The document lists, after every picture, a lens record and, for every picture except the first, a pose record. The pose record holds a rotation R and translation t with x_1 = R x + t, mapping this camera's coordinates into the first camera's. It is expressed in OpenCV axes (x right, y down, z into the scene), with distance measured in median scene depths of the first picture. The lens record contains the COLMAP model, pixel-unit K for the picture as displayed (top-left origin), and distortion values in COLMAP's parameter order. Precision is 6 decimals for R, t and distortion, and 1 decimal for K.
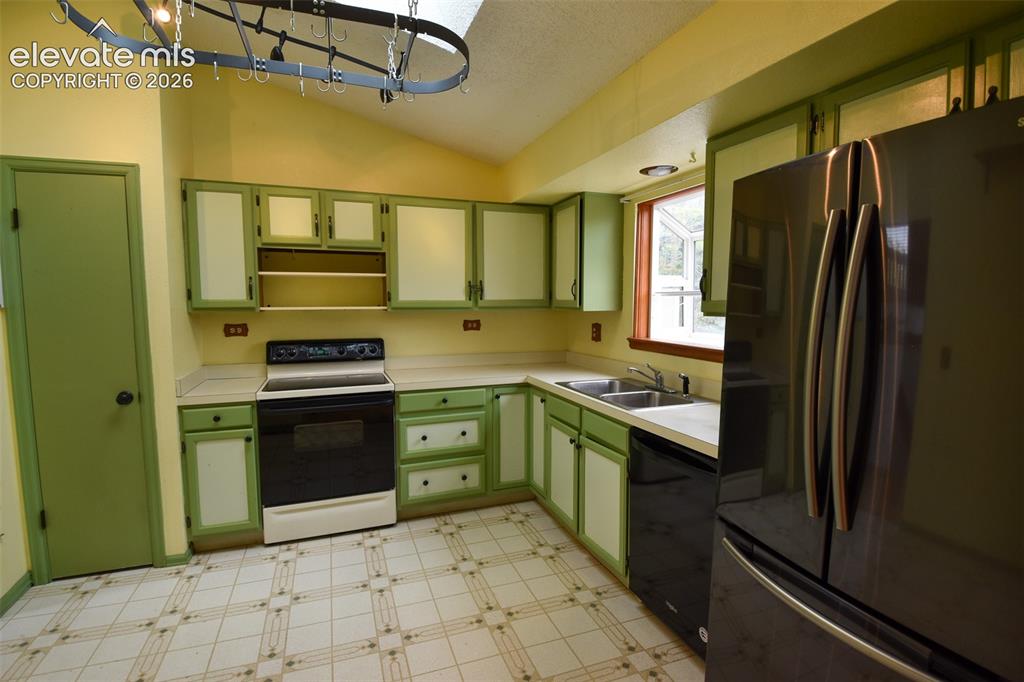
lens RADIAL K [[485.4, 0, 509.9], [0, 485.4, 341.1], [0, 0, 1]] dist [0.011936, -0.026588]
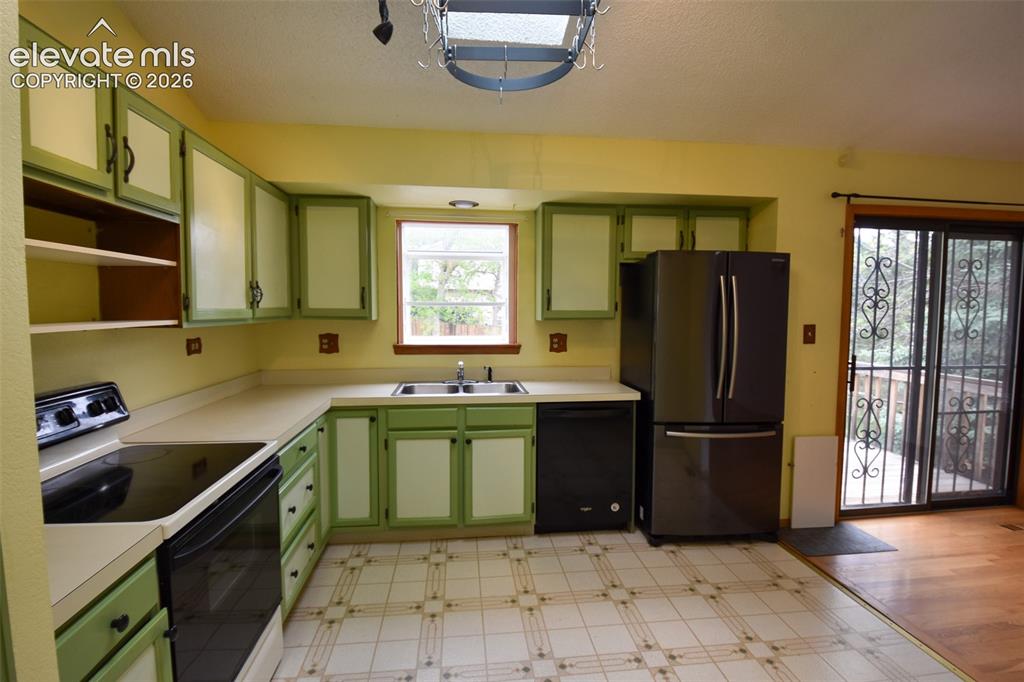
lens RADIAL K [[485.4, 0, 509.9], [0, 485.4, 341.1], [0, 0, 1]] dist [0.011936, -0.026588]
pose [[0.243472, -0.064098, 0.967788, -0.808273], [0.075644, 0.996029, 0.046938, -0.050861], [-0.966954, 0.061779, 0.247354, 0.558455]]
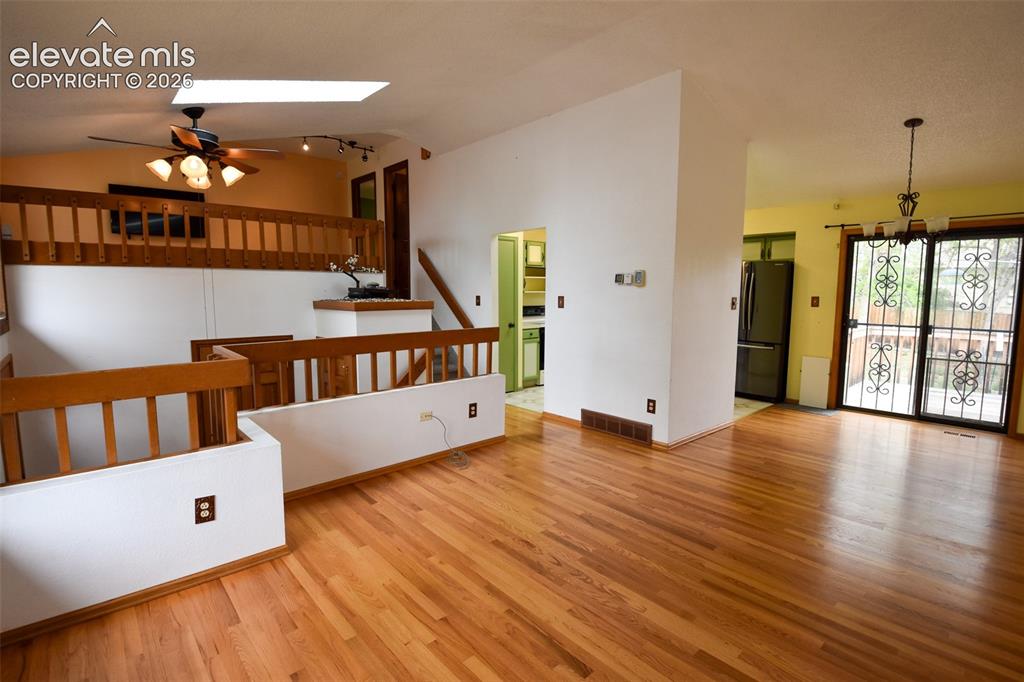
lens RADIAL K [[485.4, 0, 509.9], [0, 485.4, 341.1], [0, 0, 1]] dist [0.011936, -0.026588]
pose [[0.931850, -0.031341, 0.361487, -1.527695], [0.024714, 0.999431, 0.022942, 0.123979], [-0.362000, -0.012444, 0.932095, -1.280429]]
